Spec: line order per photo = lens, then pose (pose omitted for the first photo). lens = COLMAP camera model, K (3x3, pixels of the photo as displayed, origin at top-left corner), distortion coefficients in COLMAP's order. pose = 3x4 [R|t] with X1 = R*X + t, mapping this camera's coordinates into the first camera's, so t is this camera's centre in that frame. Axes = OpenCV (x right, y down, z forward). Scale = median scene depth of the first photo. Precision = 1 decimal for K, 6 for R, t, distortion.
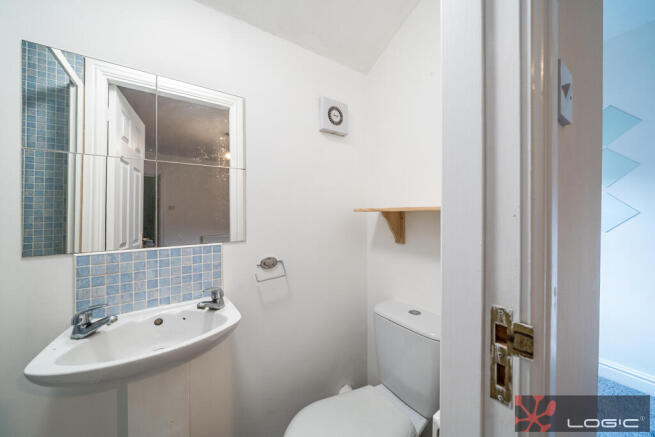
lens RADIAL K [[228.0, 0, 327.5], [0, 228.0, 218.5], [0, 0, 1]] dist [-0.000721, -0.000128]
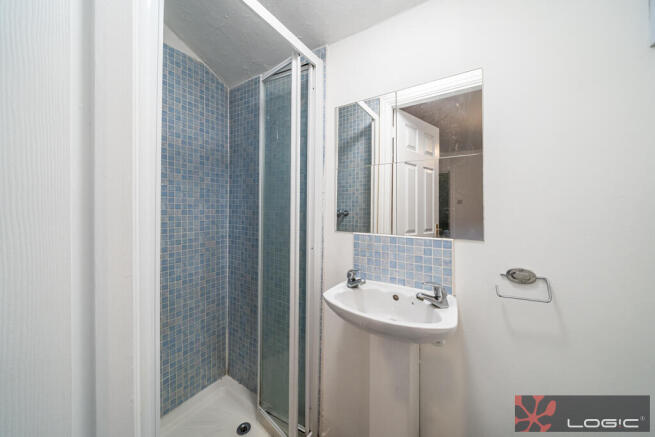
lens RADIAL K [[237.1, 0, 328.2], [0, 237.1, 206.6], [0, 0, 1]] dist [-0.028595, -0.000088]
pose [[0.370248, 0.007643, -0.928902, 0.246572], [-0.030895, 0.999514, -0.004090, -0.004354], [0.928419, 0.030213, 0.370304, 0.190196]]
